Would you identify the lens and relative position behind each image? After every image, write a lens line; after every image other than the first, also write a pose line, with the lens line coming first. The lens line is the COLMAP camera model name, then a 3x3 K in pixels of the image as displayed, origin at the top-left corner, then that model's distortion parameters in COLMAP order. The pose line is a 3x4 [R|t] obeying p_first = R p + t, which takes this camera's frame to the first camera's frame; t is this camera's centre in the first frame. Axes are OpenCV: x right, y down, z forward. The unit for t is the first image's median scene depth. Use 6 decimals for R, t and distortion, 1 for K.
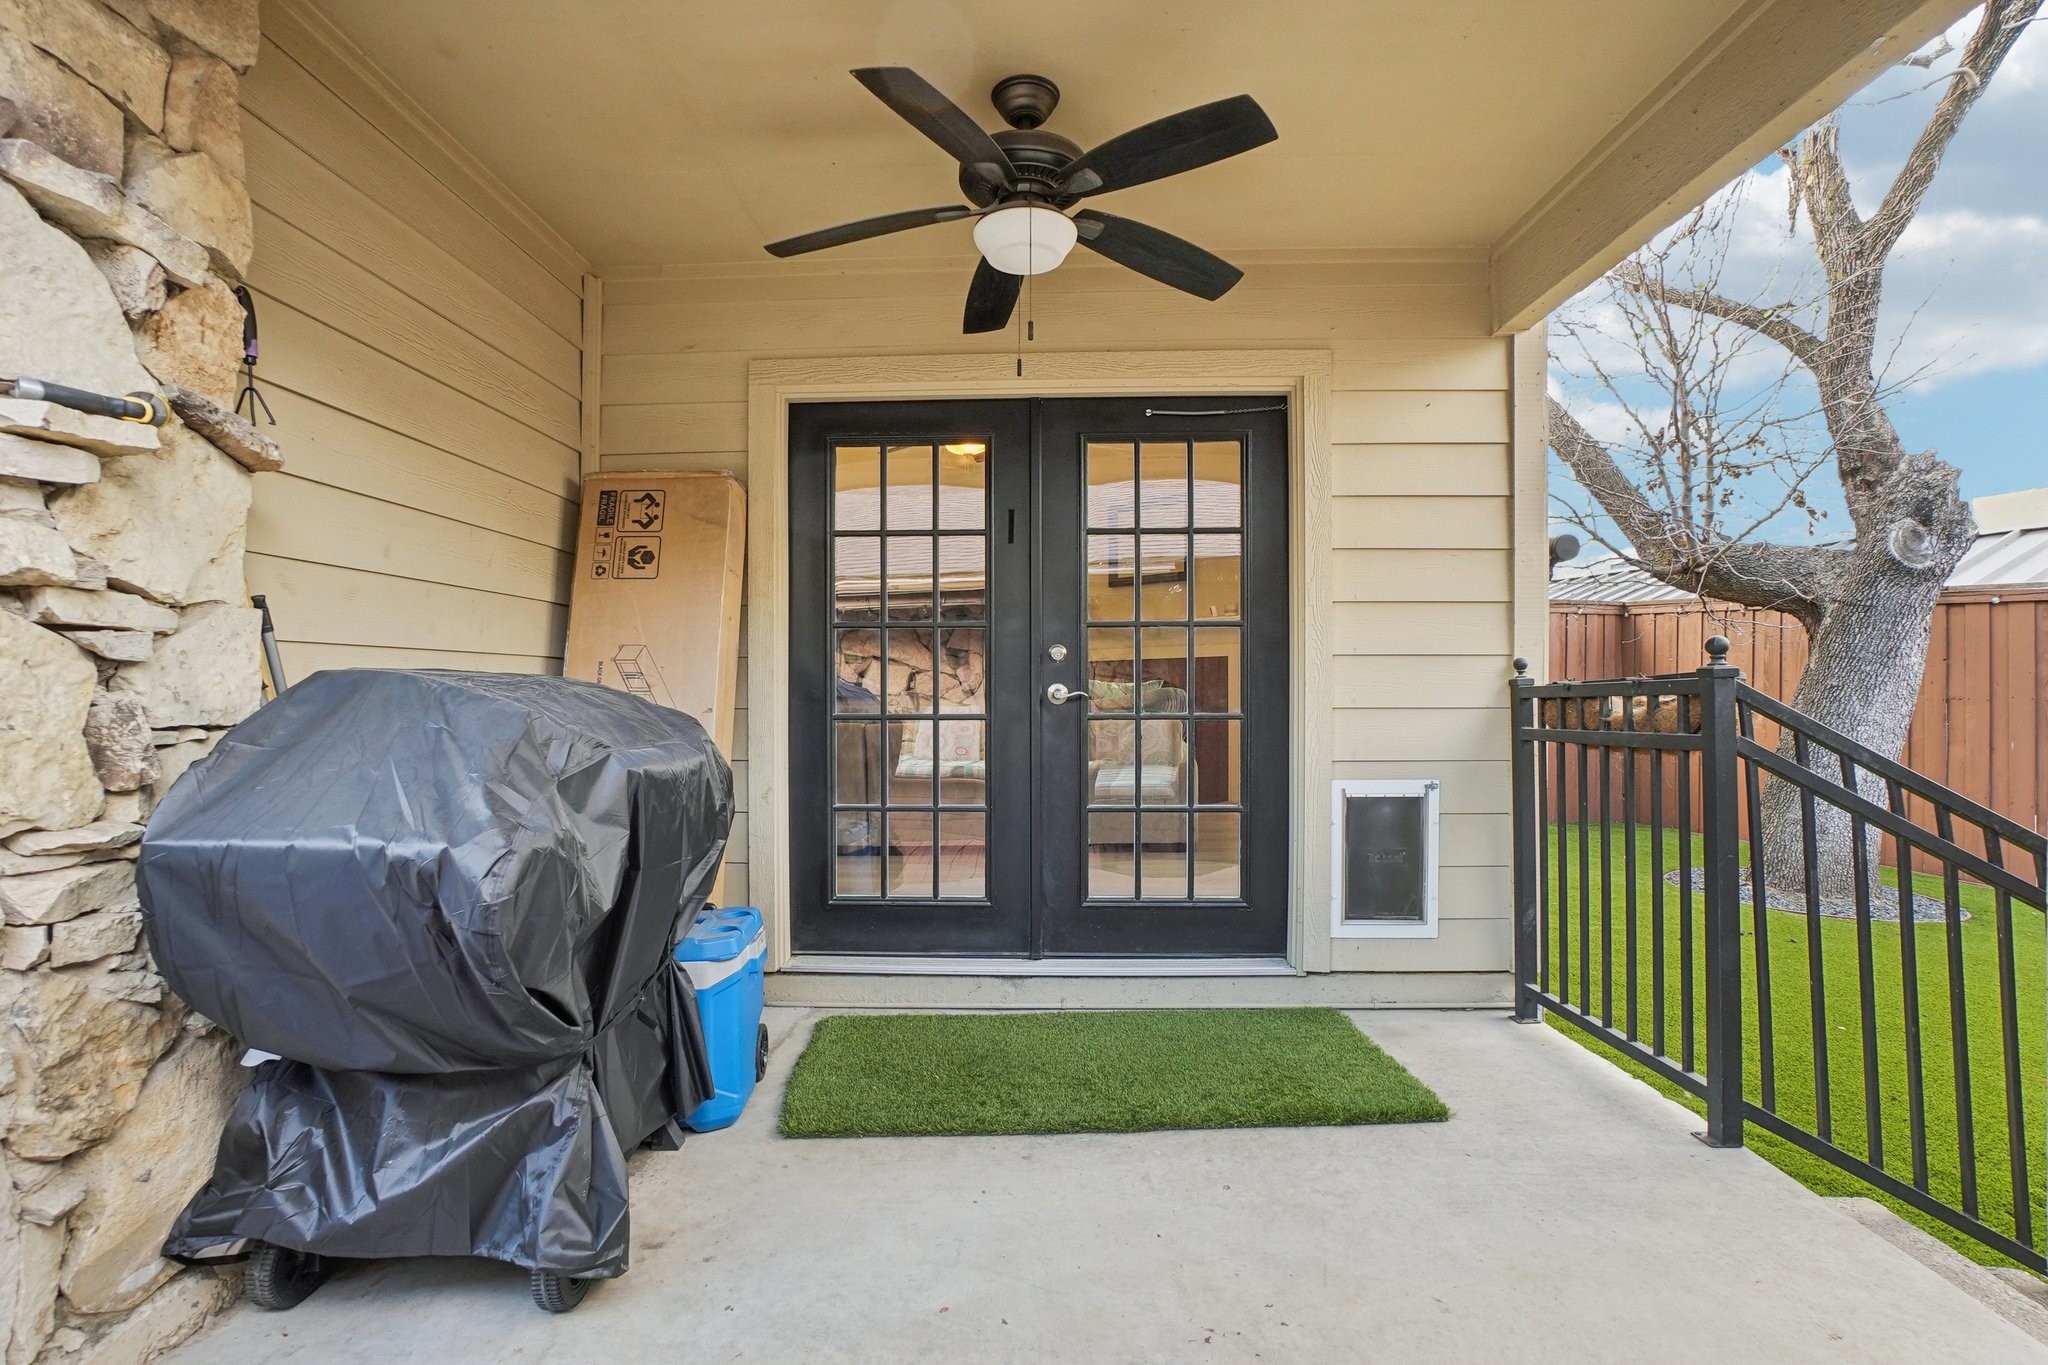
lens RADIAL K [[947.1, 0, 1020.2], [0, 947.1, 688.8], [0, 0, 1]] dist [-0.063566, 0.024734]
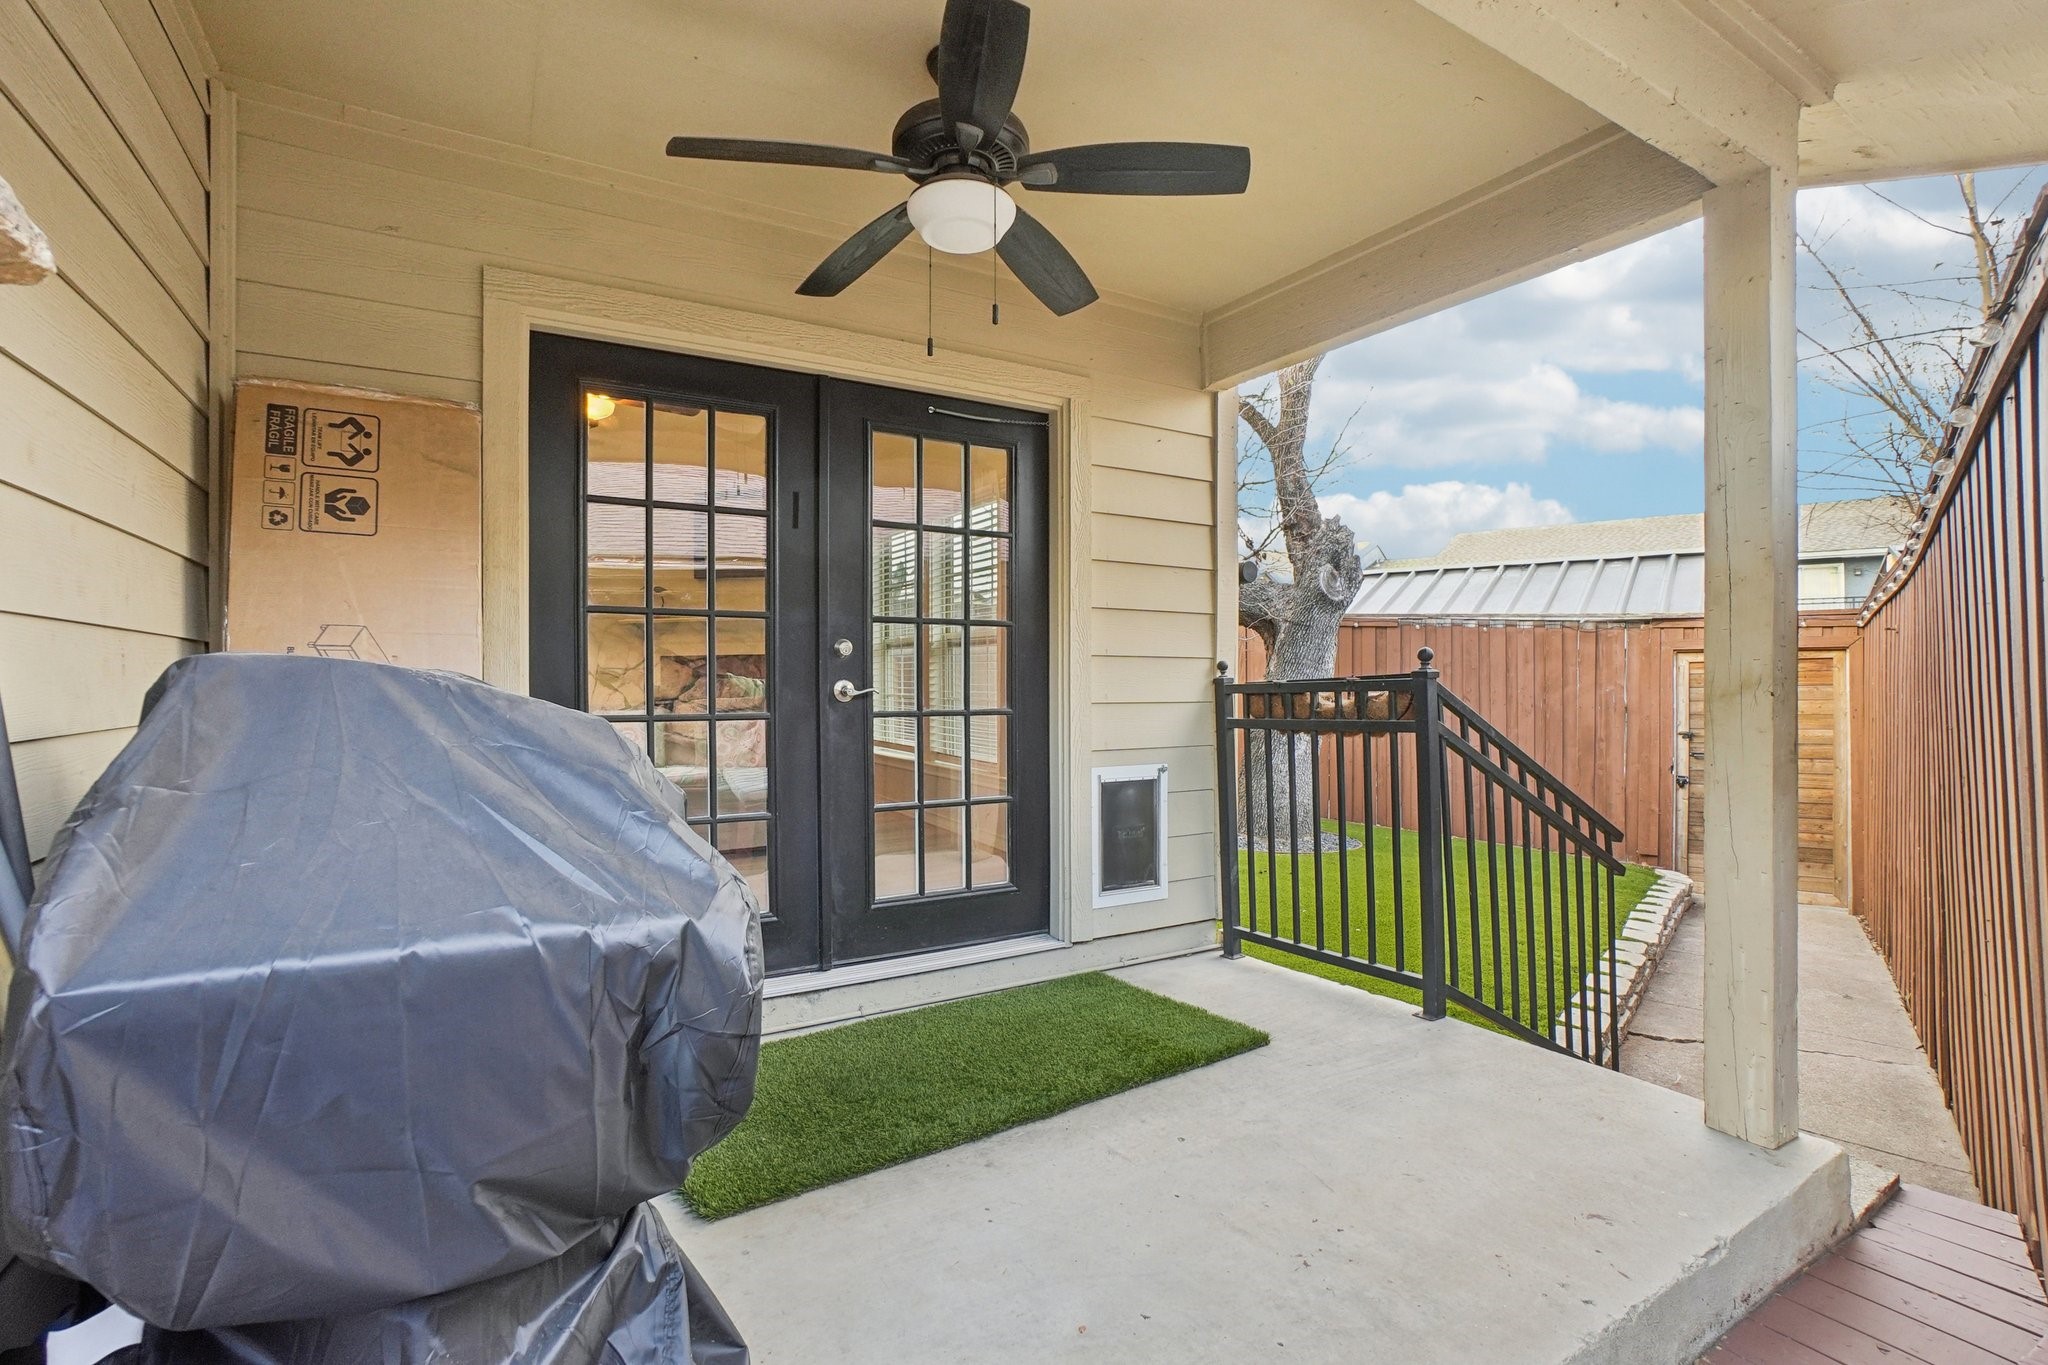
lens RADIAL K [[921.4, 0, 983.8], [0, 921.4, 705.4], [0, 0, 1]] dist [-0.063646, 0.022915]
pose [[0.849722, -0.010030, 0.527136, -0.347053], [-0.001747, 0.999760, 0.021839, -0.000366], [-0.527228, -0.019478, 0.849501, 0.142369]]
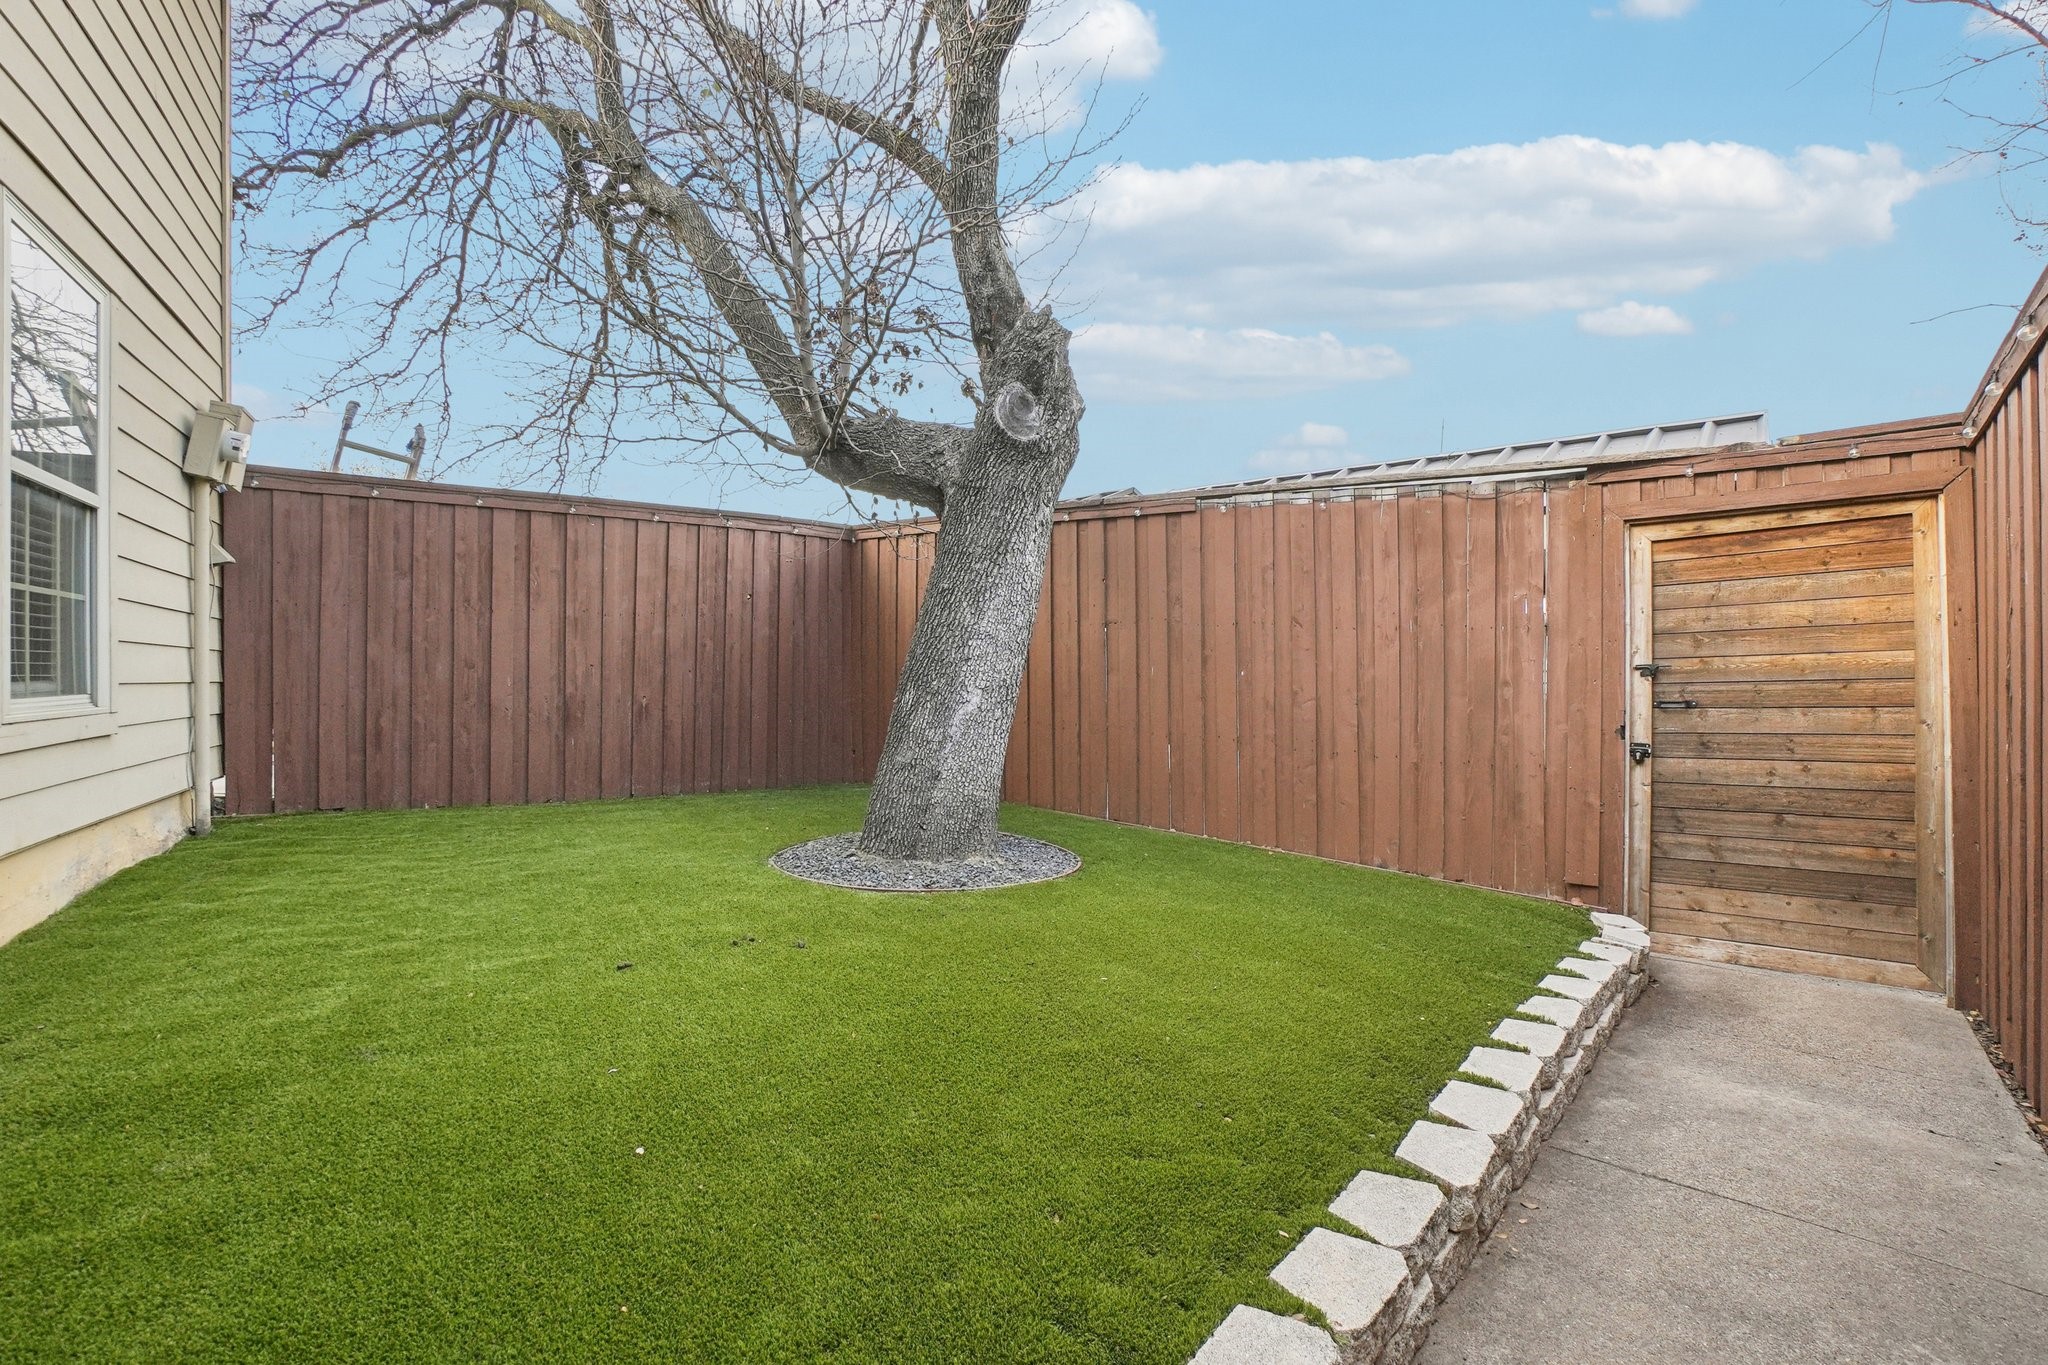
lens RADIAL K [[899.0, 0, 1024.0], [0, 899.0, 682.5], [0, 0, 1]] dist [-0.073470, 0.019626]
pose [[0.858277, -0.010838, 0.513072, 0.928793], [0.005680, 0.999916, 0.011619, 0.115612], [-0.513155, -0.007058, 0.858267, 0.510662]]
